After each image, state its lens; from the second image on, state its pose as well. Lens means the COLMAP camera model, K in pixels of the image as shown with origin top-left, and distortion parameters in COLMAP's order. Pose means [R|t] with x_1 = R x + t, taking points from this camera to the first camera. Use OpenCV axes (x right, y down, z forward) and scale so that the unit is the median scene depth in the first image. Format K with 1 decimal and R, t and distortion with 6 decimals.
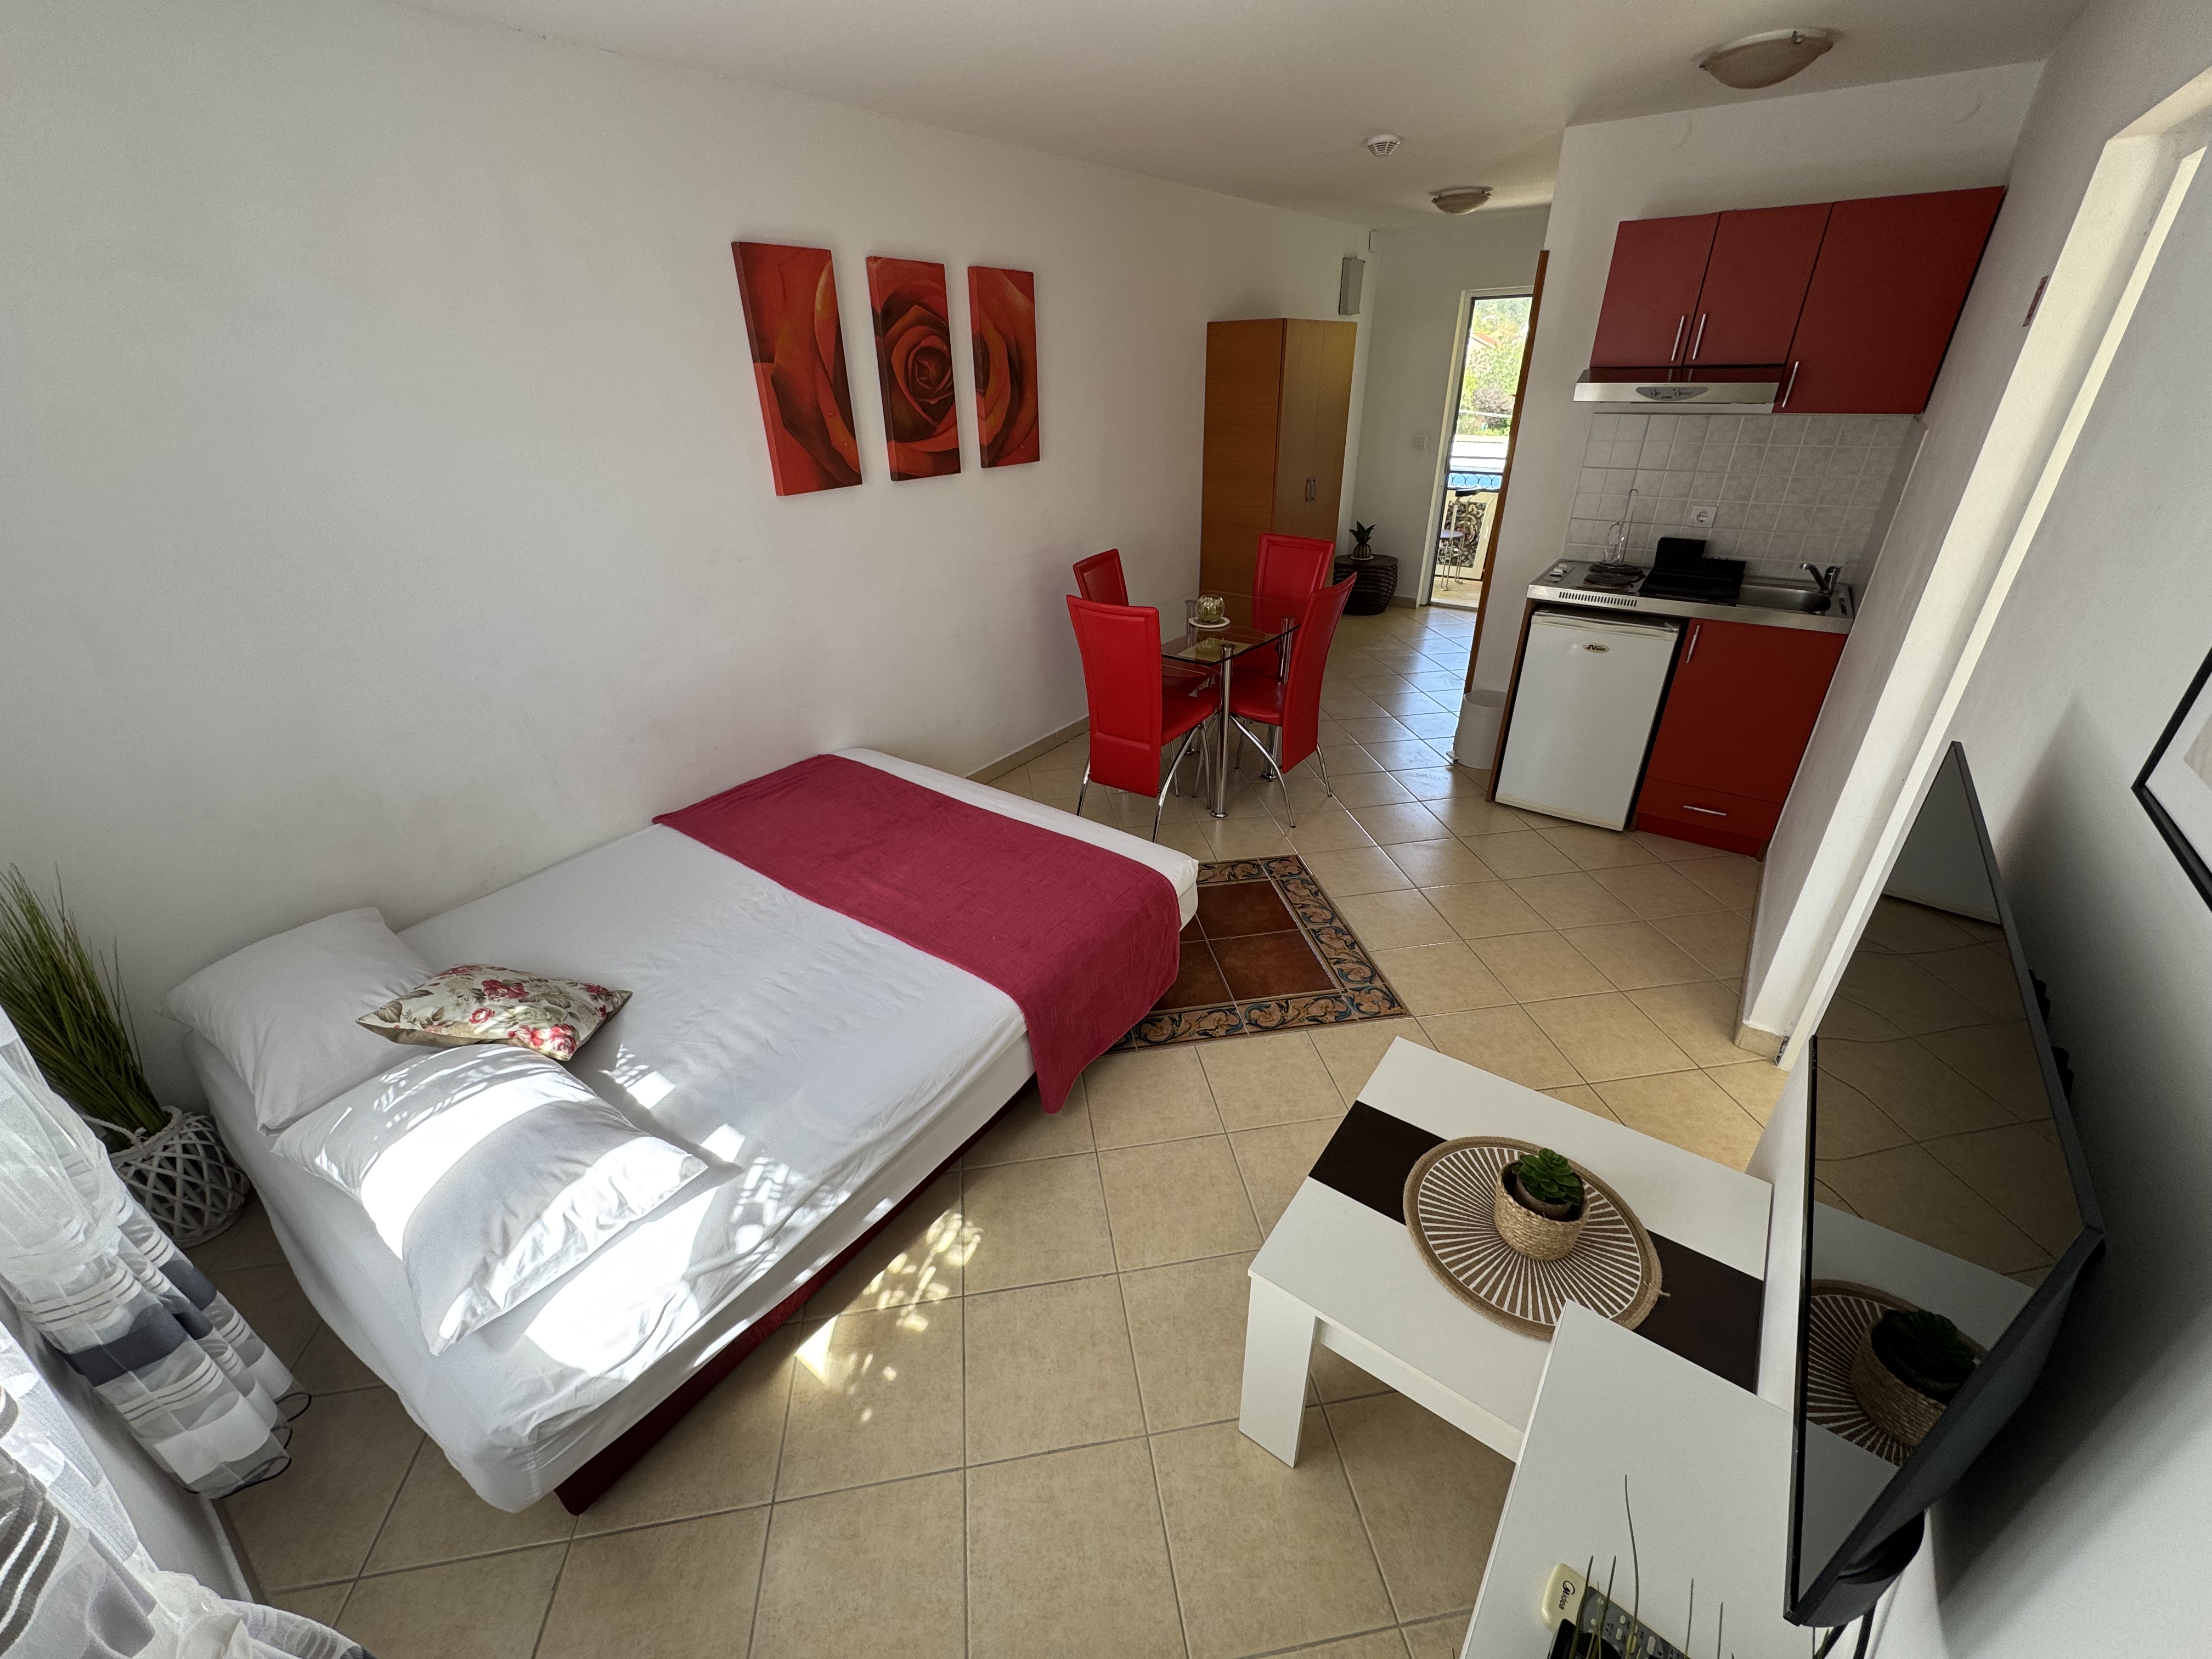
lens RADIAL K [[885.1, 0, 1097.9], [0, 885.1, 826.6], [0, 0, 1]] dist [0.001634, 0.000466]
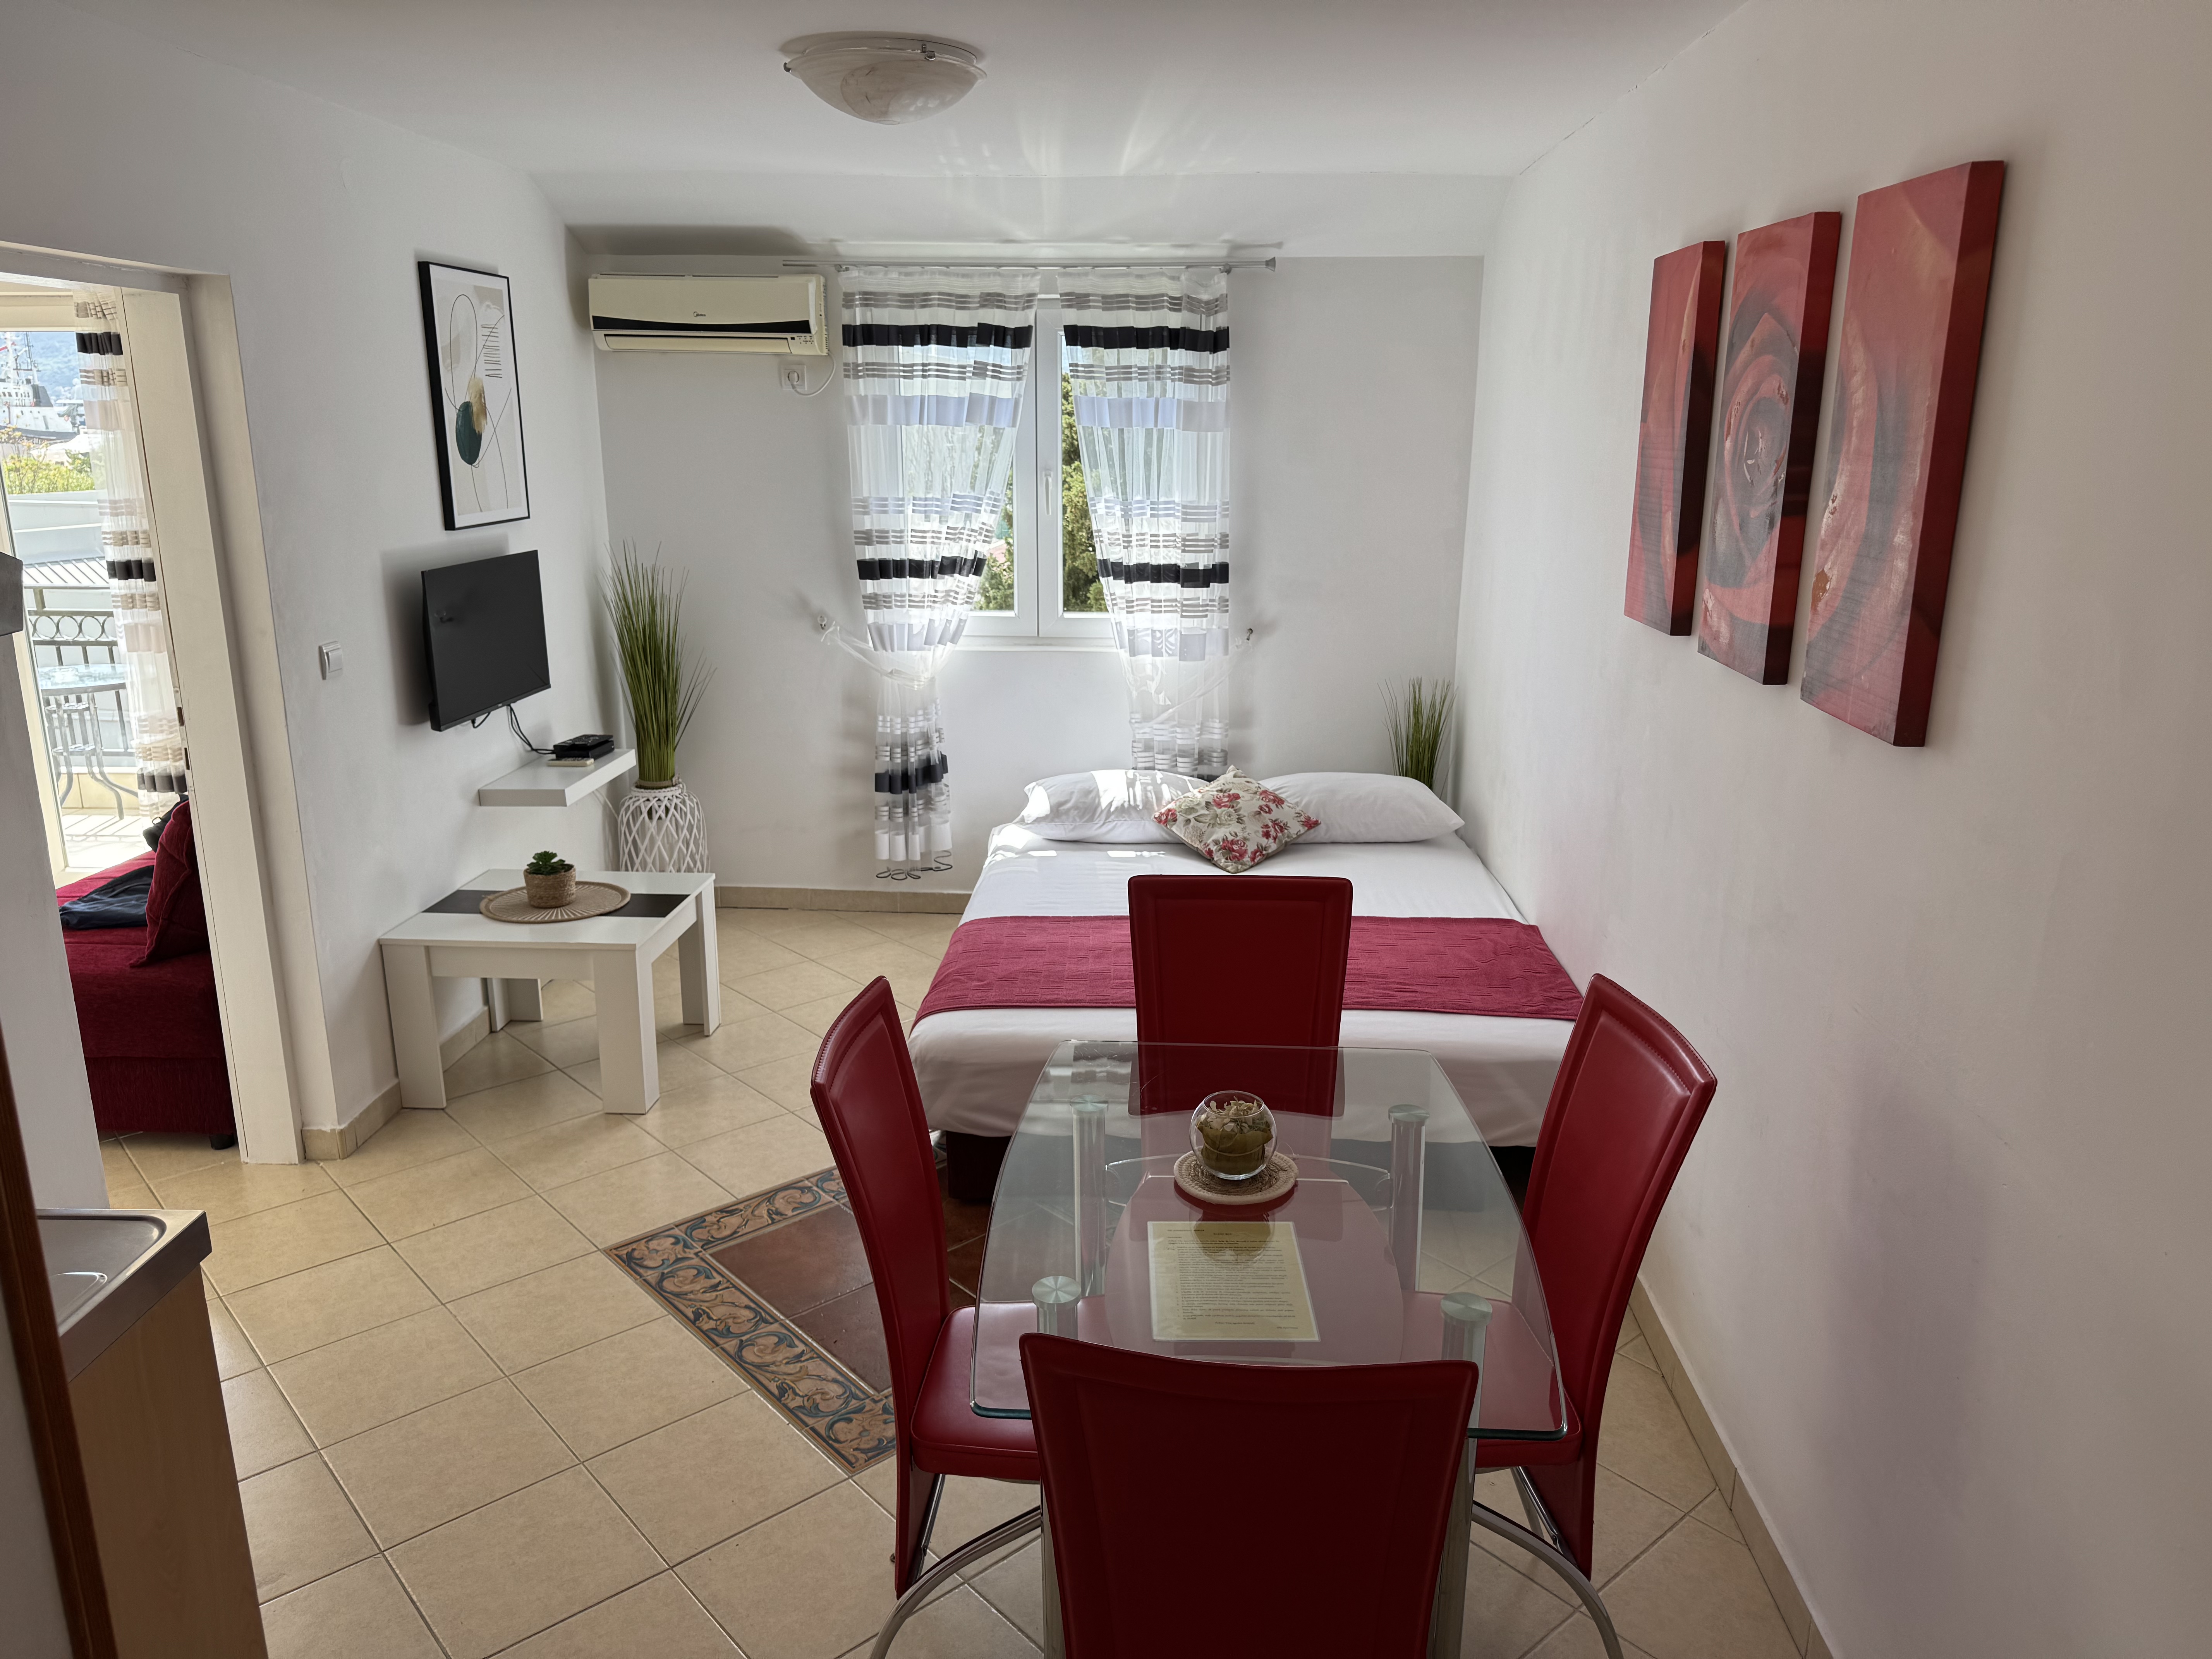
lens RADIAL K [[1595.8, 0, 1104.8], [0, 1595.8, 834.0], [0, 0, 1]] dist [0.046929, -0.045148]
pose [[-0.839105, 0.156507, -0.520968, 0.604801], [-0.238406, 0.755028, 0.610815, -0.891539], [0.488943, 0.636740, -0.596236, 1.667728]]
